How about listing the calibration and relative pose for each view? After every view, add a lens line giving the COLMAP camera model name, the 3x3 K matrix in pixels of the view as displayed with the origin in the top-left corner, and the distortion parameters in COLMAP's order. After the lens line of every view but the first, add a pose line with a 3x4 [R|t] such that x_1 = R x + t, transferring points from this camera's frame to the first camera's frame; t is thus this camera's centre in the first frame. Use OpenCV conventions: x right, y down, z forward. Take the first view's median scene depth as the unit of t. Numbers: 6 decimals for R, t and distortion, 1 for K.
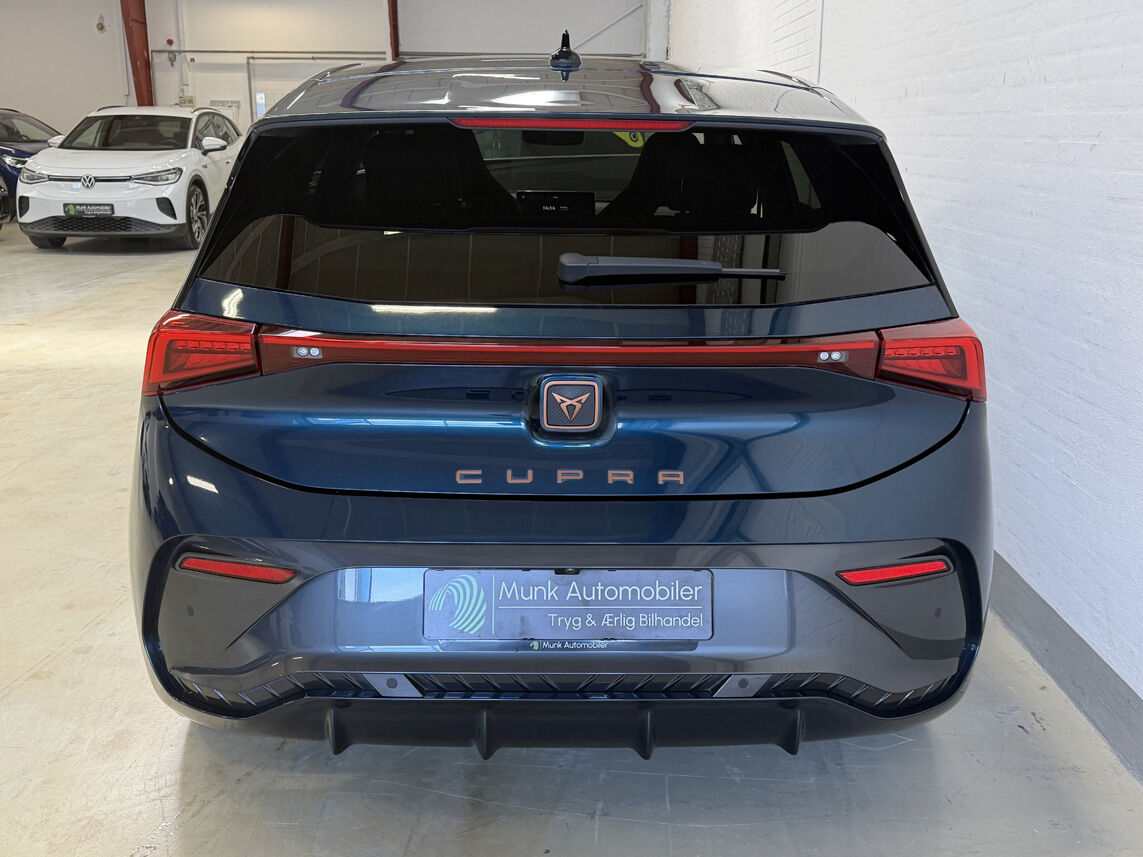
lens RADIAL K [[1213.9, 0, 571.5], [0, 1213.9, 428.5], [0, 0, 1]] dist [0.079746, -0.015248]
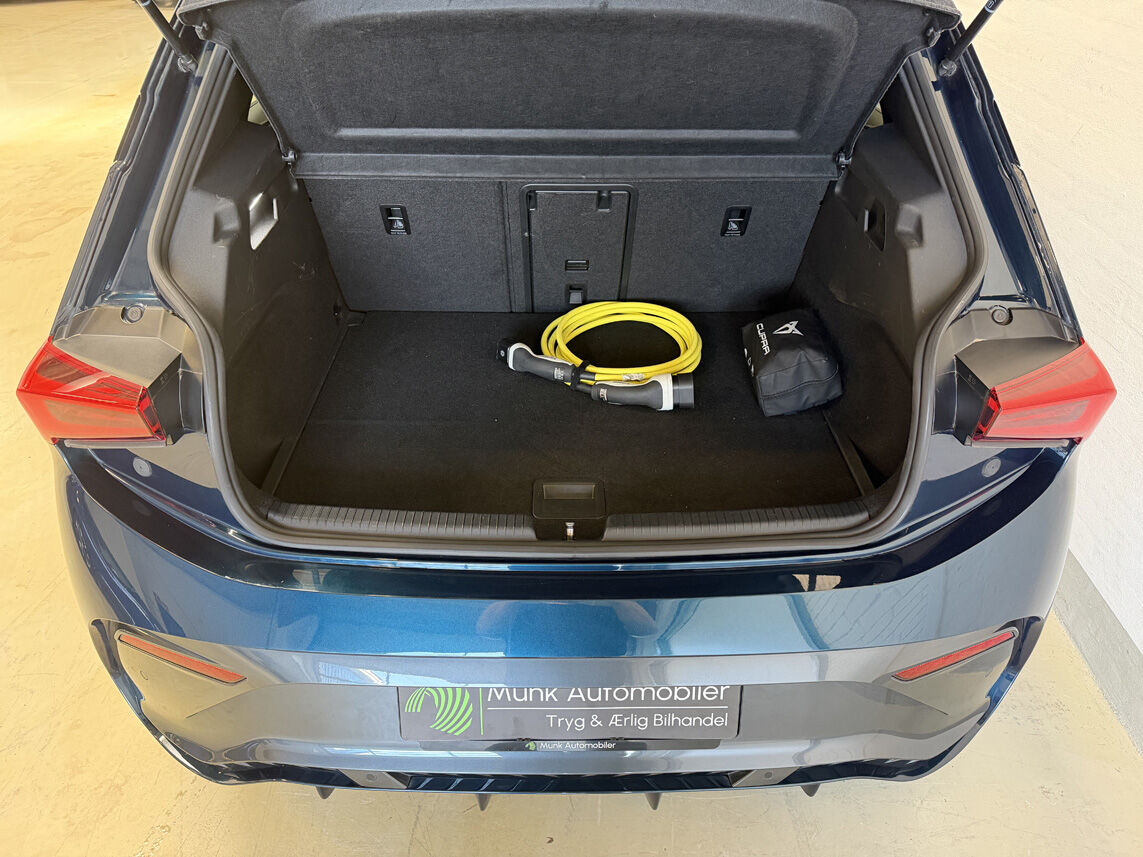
lens RADIAL K [[826.1, 0, 571.5], [0, 826.1, 428.5], [0, 0, 1]] dist [0.007413, 0.002627]
pose [[0.999925, 0.001184, -0.012226, 0.005382], [0.003256, 0.934209, 0.356711, -0.239419], [0.011843, -0.356724, 0.934135, 0.531781]]
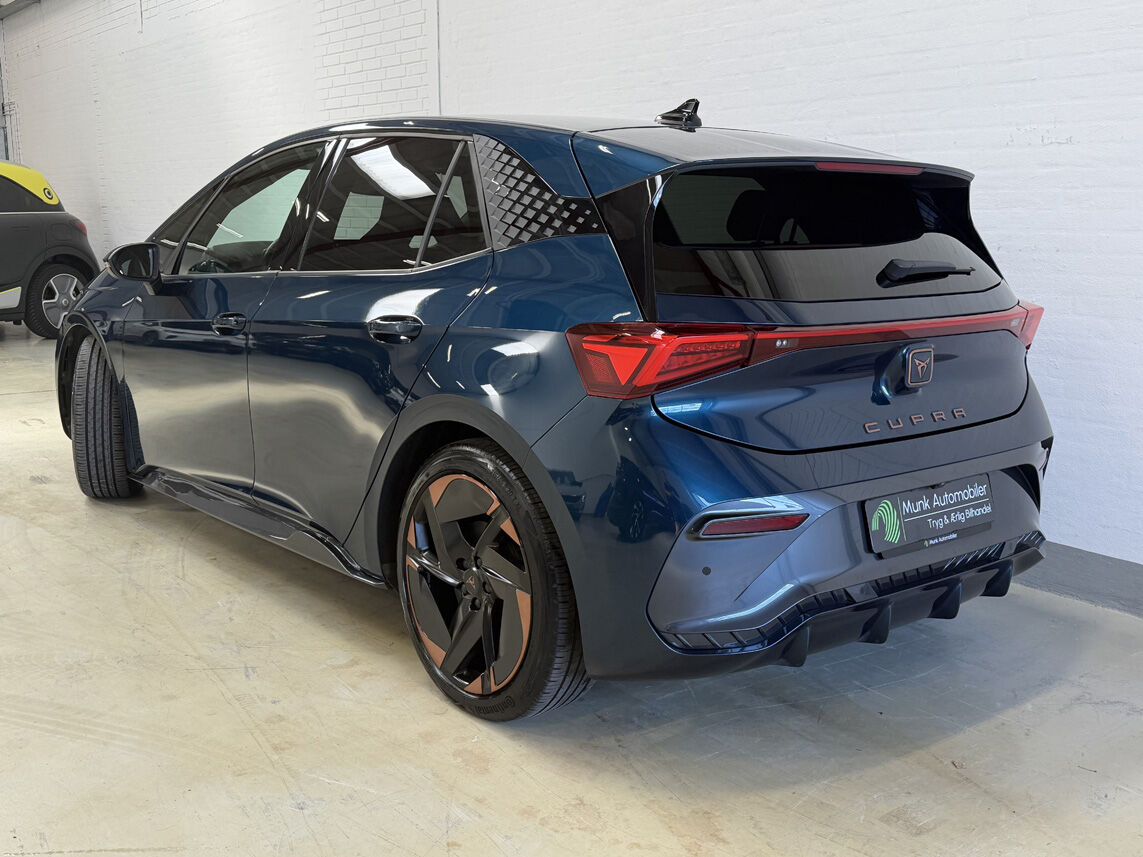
lens RADIAL K [[1213.9, 0, 571.5], [0, 1213.9, 428.5], [0, 0, 1]] dist [0.079746, -0.015248]
pose [[0.780029, -0.116145, 0.614870, -1.164346], [0.147584, 0.989049, -0.000400, -0.007967], [-0.608090, 0.091057, 0.788628, 0.148164]]
